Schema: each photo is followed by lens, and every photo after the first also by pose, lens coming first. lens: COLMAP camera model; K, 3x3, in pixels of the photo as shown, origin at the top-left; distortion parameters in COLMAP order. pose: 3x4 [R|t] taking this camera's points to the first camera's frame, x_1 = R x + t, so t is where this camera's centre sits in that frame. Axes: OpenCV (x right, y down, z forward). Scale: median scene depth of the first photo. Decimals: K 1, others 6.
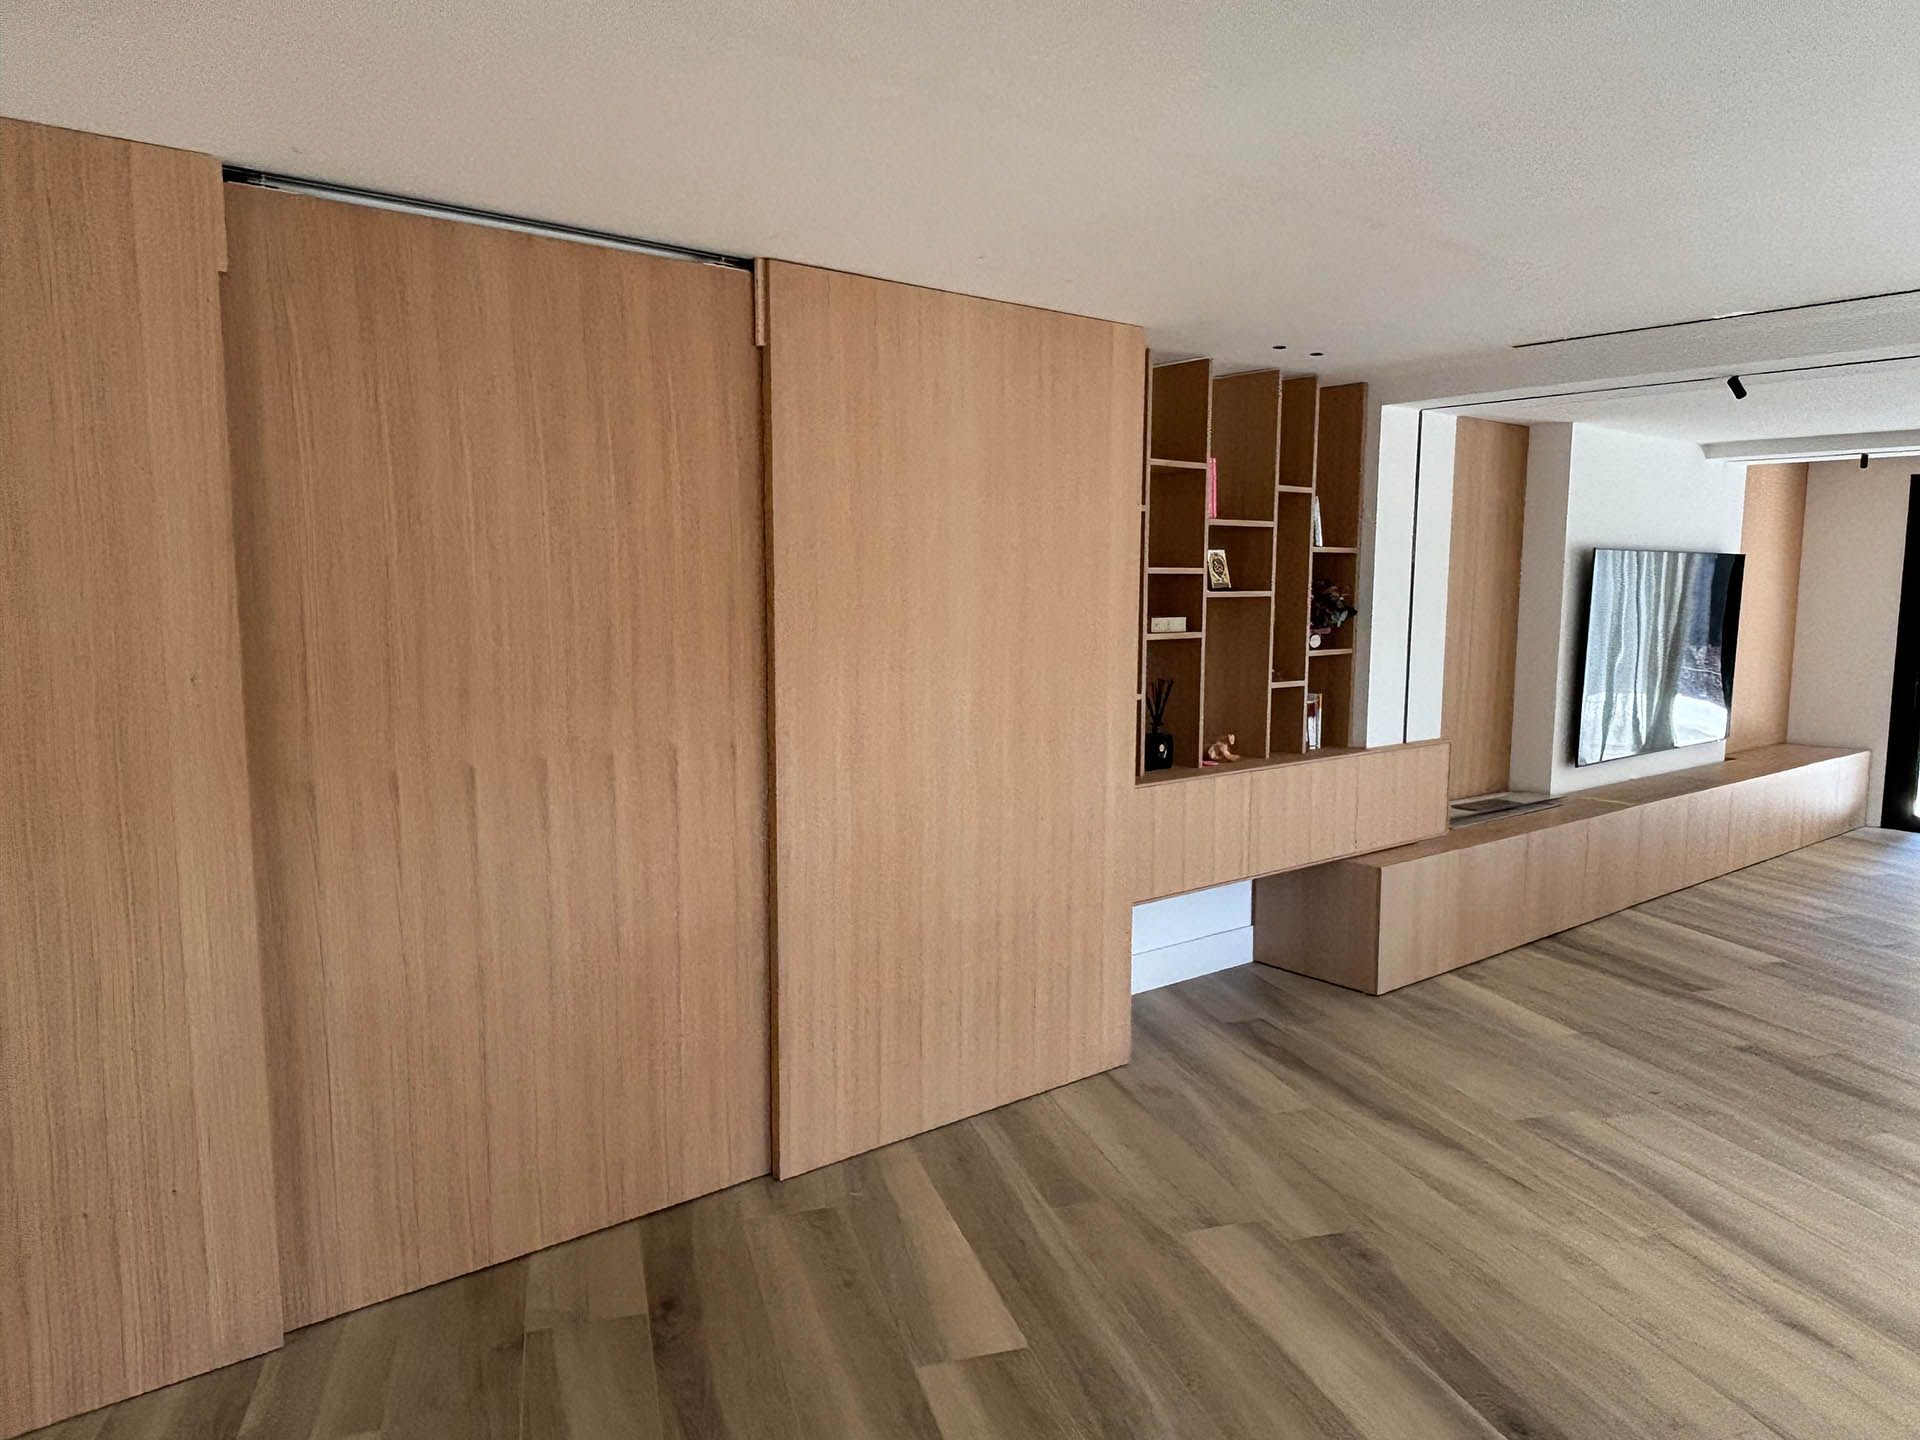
lens RADIAL K [[1306.8, 0, 961.6], [0, 1306.8, 710.1], [0, 0, 1]] dist [0.006709, -0.001460]
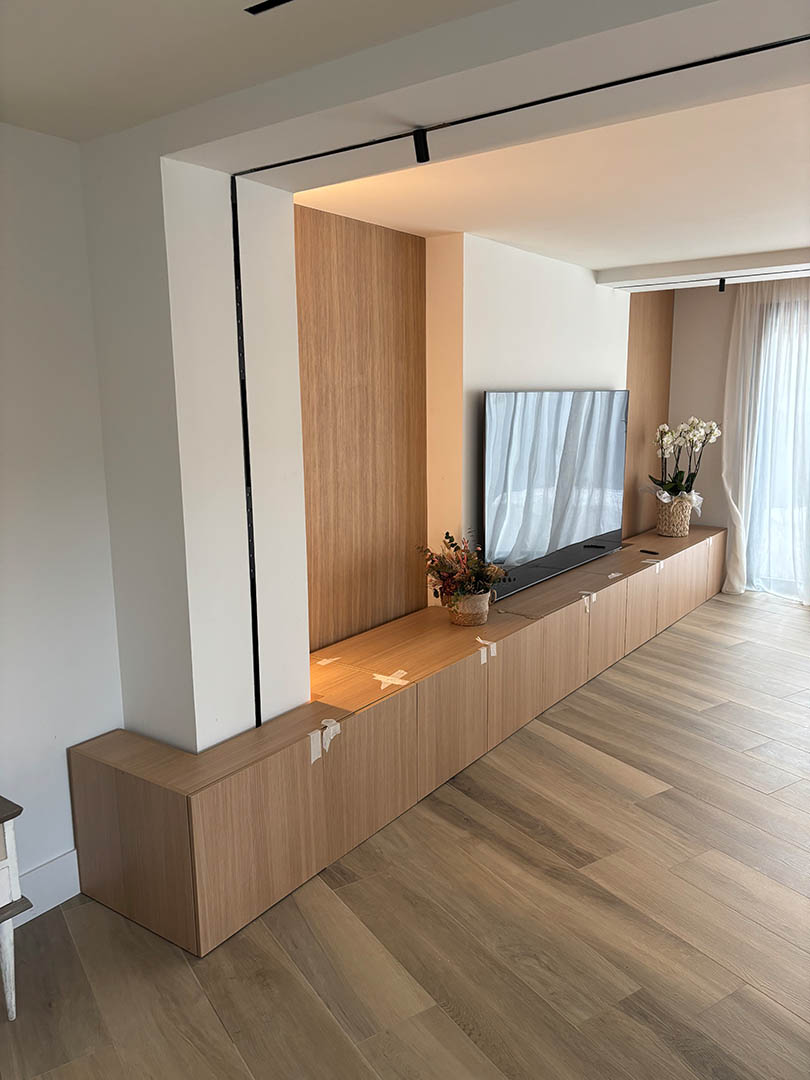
lens RADIAL K [[825.4, 0, 421.5], [0, 825.4, 536.4], [0, 0, 1]] dist [0.039801, -0.008162]
pose [[0.960295, -0.060803, 0.272281, 0.386619], [0.043091, 0.996576, 0.070570, -0.061603], [-0.275639, -0.056035, 0.959626, 0.616572]]
